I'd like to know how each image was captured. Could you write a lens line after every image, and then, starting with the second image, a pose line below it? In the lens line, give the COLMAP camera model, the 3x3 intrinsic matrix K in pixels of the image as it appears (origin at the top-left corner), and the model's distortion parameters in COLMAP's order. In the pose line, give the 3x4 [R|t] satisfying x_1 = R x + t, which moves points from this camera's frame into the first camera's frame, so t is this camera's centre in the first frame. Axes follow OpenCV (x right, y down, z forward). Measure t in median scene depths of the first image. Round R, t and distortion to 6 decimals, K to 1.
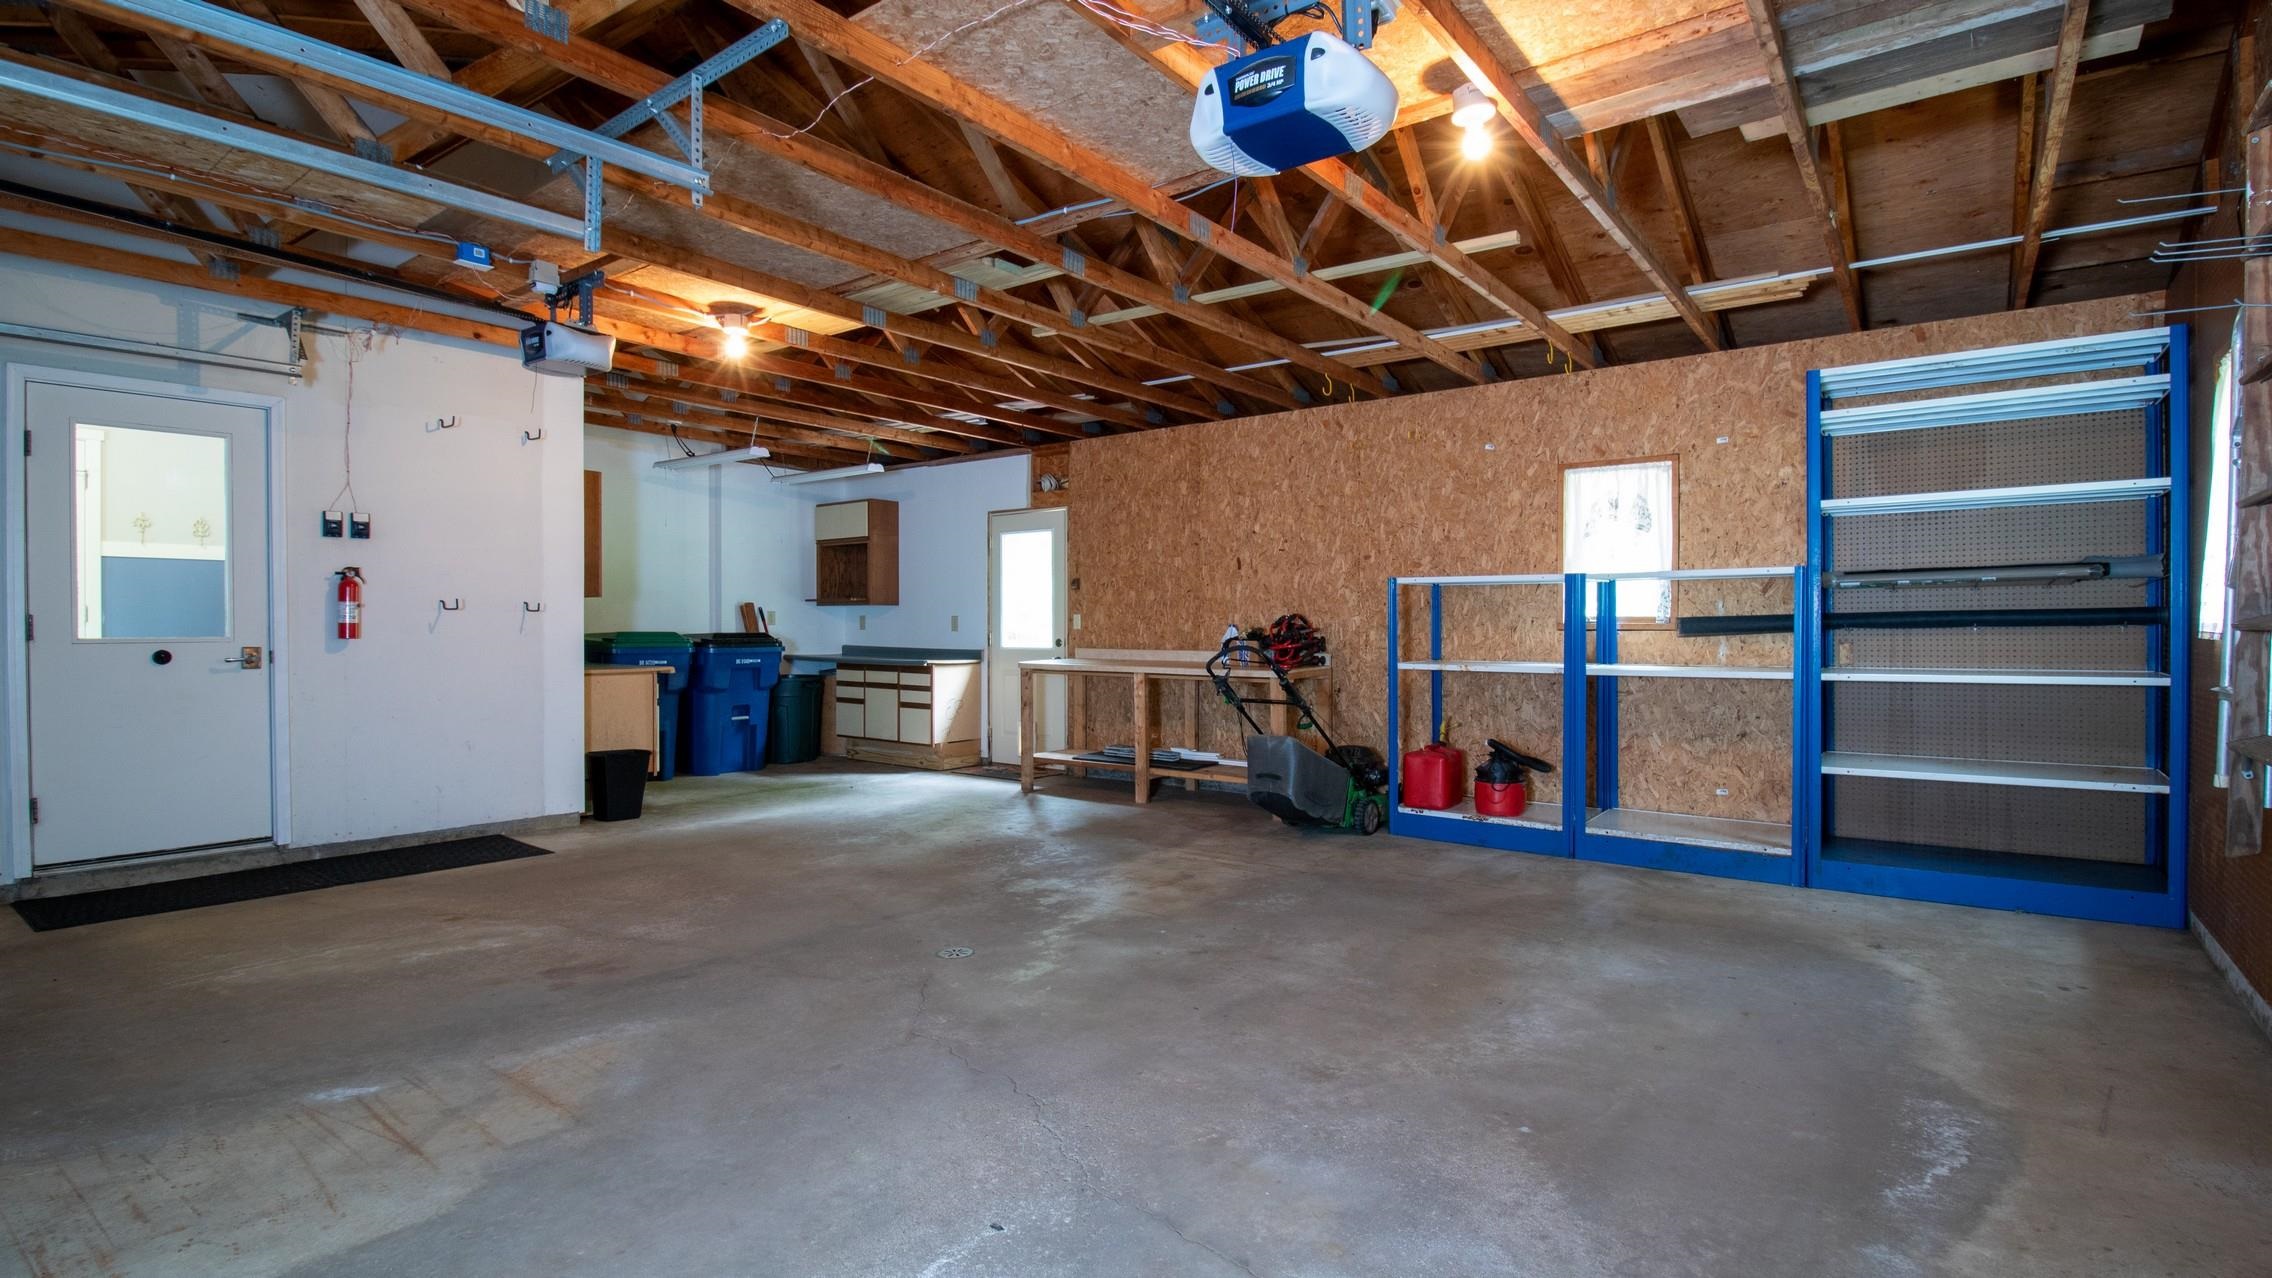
lens RADIAL K [[1069.8, 0, 1151.4], [0, 1069.8, 636.2], [0, 0, 1]] dist [-0.004154, -0.001066]
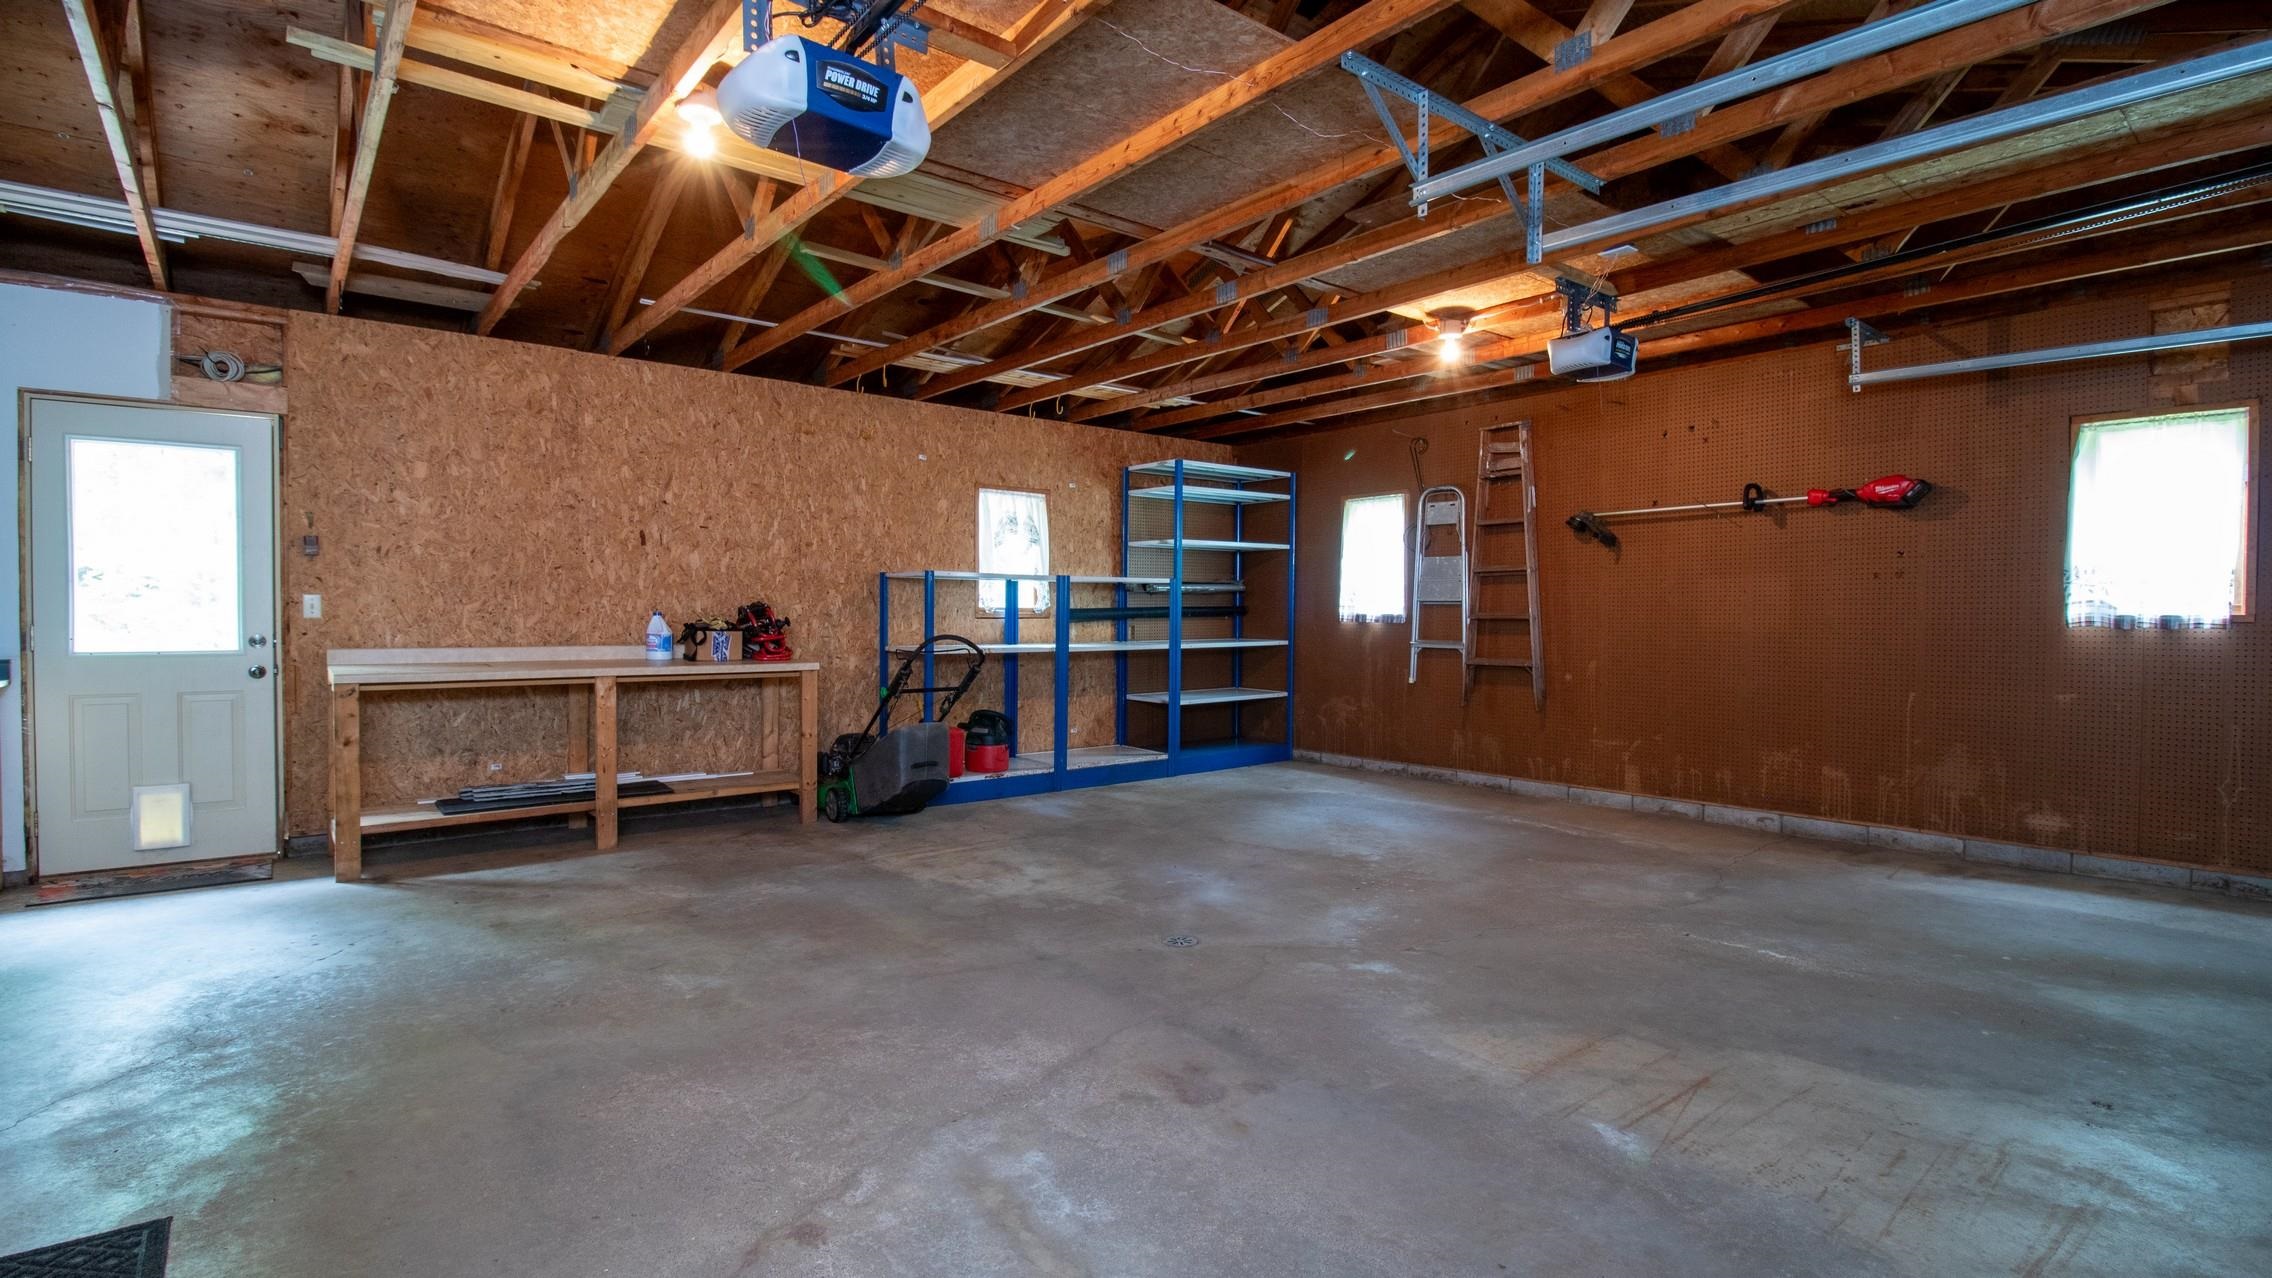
lens RADIAL K [[1069.8, 0, 1154.9], [0, 1069.8, 638.6], [0, 0, 1]] dist [-0.004154, -0.001066]
pose [[0.211325, -0.020822, 0.977194, -0.827228], [0.006686, 0.999780, 0.019857, -0.005495], [-0.977393, 0.002338, 0.211418, 0.575332]]
